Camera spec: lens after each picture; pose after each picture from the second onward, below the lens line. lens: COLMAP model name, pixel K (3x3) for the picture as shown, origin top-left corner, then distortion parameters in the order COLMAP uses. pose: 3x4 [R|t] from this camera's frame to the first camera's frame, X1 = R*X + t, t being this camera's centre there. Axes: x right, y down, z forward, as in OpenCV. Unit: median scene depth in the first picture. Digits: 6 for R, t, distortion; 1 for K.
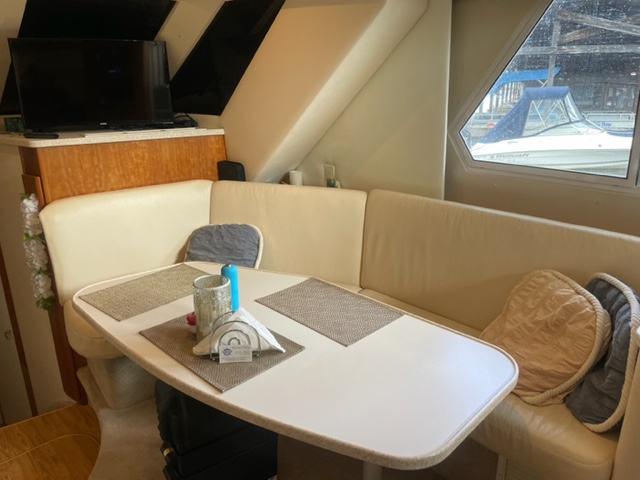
lens RADIAL K [[484.9, 0, 320.8], [0, 484.9, 238.4], [0, 0, 1]] dist [-0.014205, -0.013536]
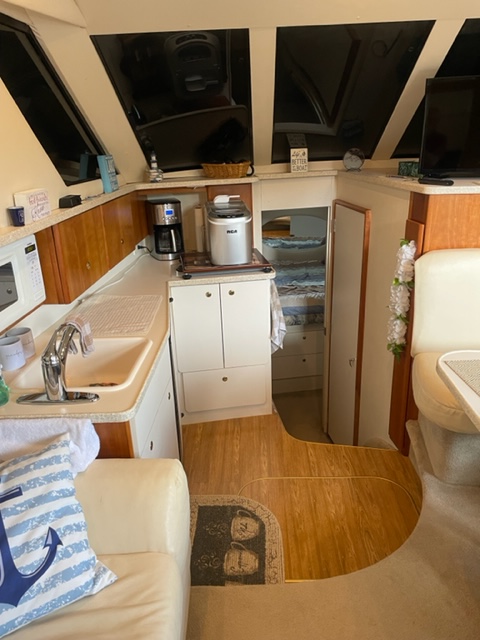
lens RADIAL K [[484.9, 0, 239.4], [0, 484.9, 319.9], [0, 0, 1]] dist [-0.014205, -0.013536]
pose [[0.678098, 0.235506, -0.696218, -0.106937], [-0.183833, 0.971510, 0.149579, -0.017148], [0.711610, 0.026559, 0.702073, 0.051083]]
